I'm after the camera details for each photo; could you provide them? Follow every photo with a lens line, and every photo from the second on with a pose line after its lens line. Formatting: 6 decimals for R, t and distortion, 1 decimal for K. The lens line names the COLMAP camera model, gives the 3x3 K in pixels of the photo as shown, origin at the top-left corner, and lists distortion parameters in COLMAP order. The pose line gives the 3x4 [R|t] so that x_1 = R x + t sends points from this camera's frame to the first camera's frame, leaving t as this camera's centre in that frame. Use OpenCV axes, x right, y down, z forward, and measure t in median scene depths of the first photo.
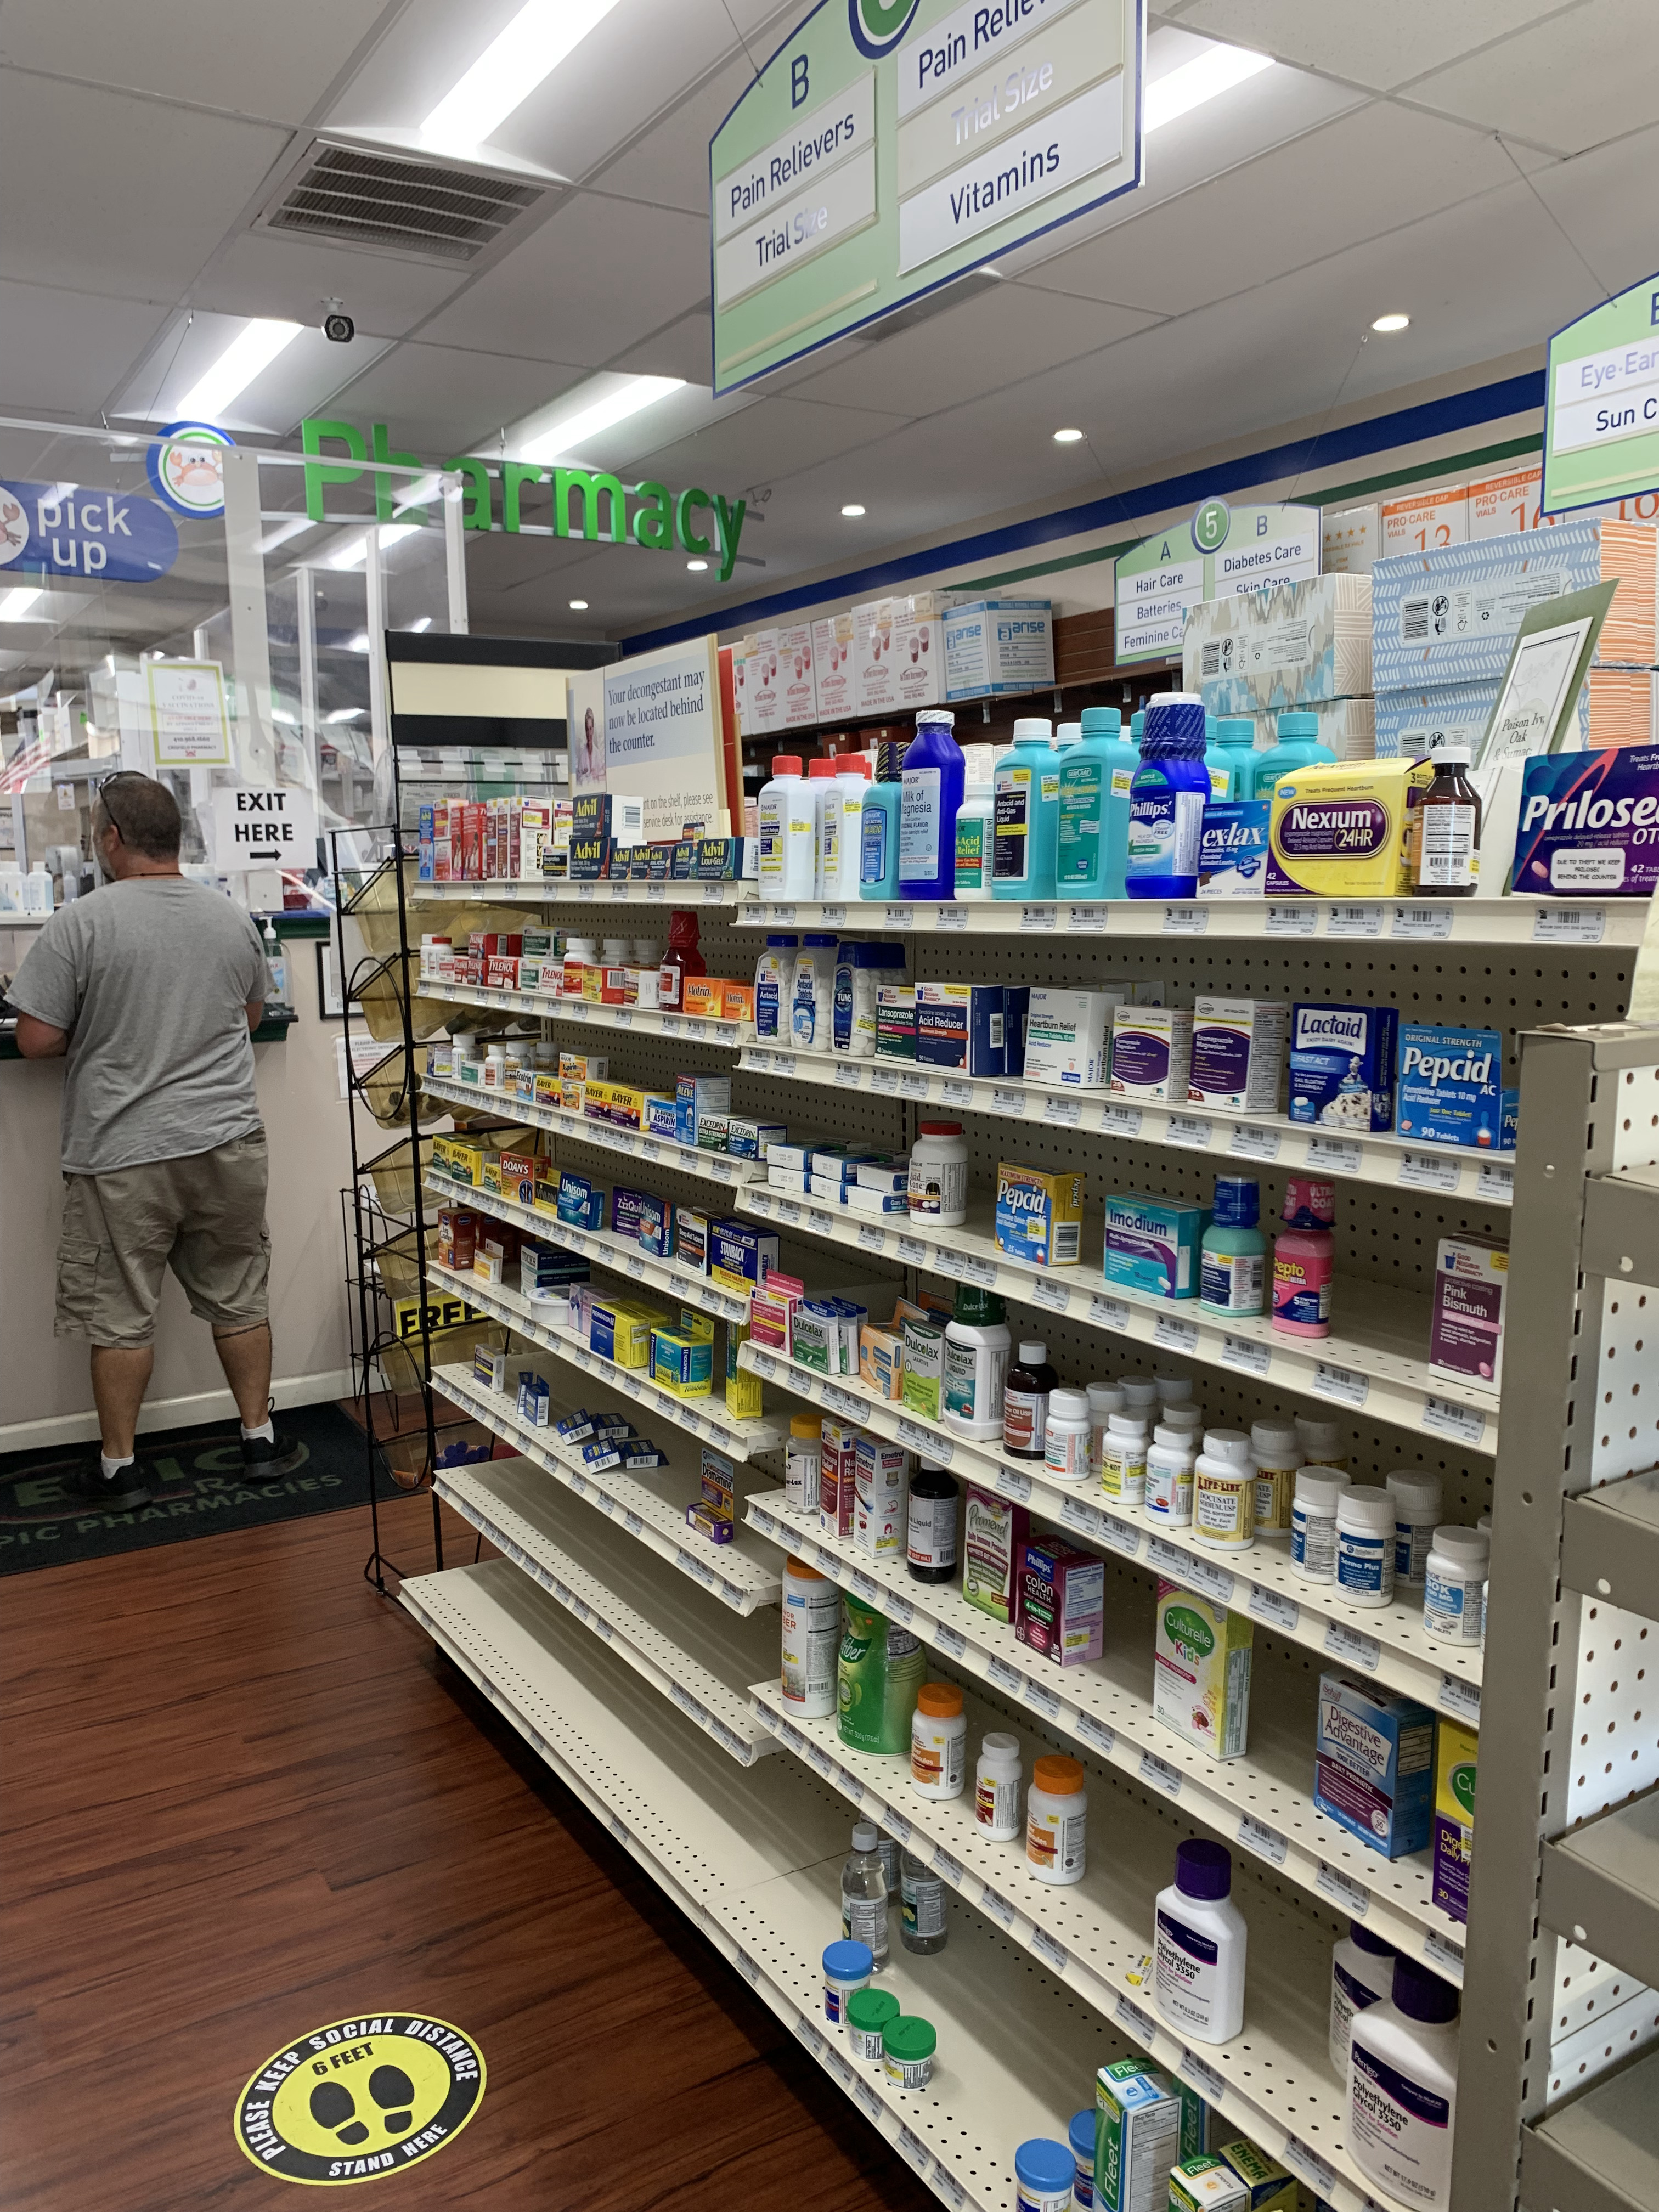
lens RADIAL K [[1671.7, 0, 829.5], [0, 1671.7, 1106.0], [0, 0, 1]] dist [0.003240, 0.000189]
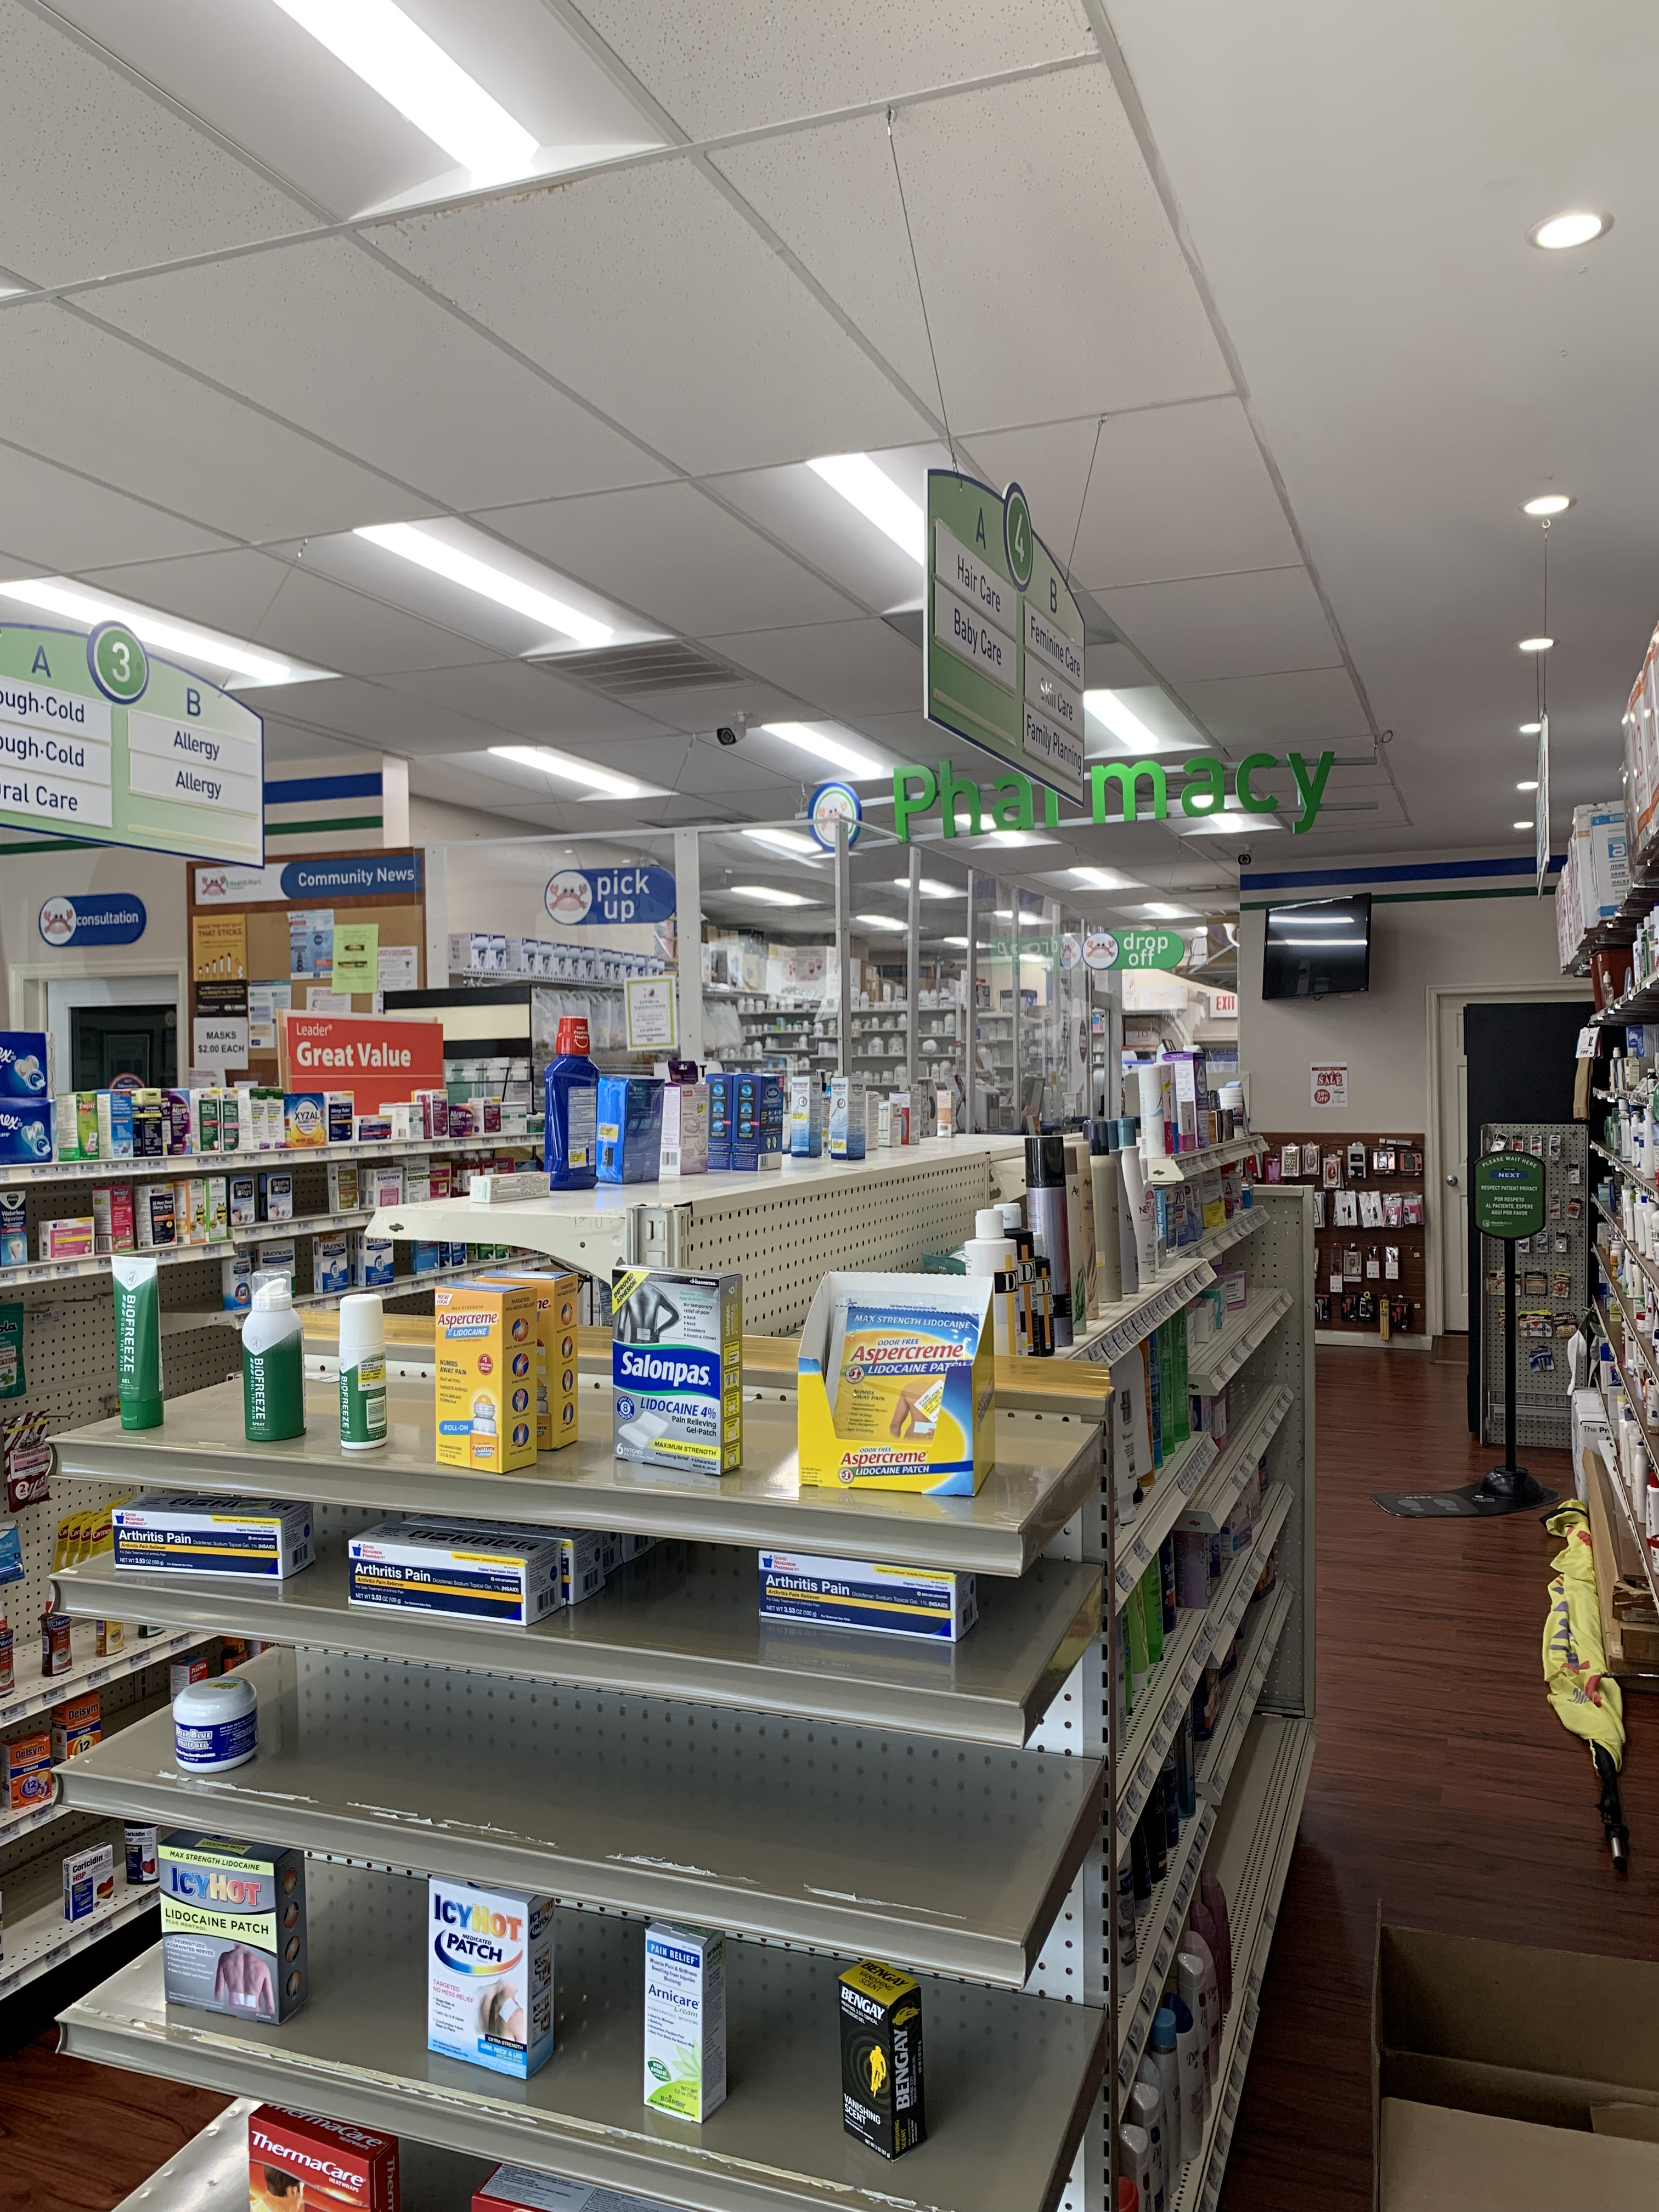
lens RADIAL K [[1646.5, 0, 829.5], [0, 1646.5, 1106.0], [0, 0, 1]] dist [-0.011646, 0.001906]
pose [[0.589148, 0.028716, -0.807515, 0.832720], [-0.109111, 0.993042, -0.044292, -0.107429], [0.800624, 0.114203, 0.588182, 0.297302]]
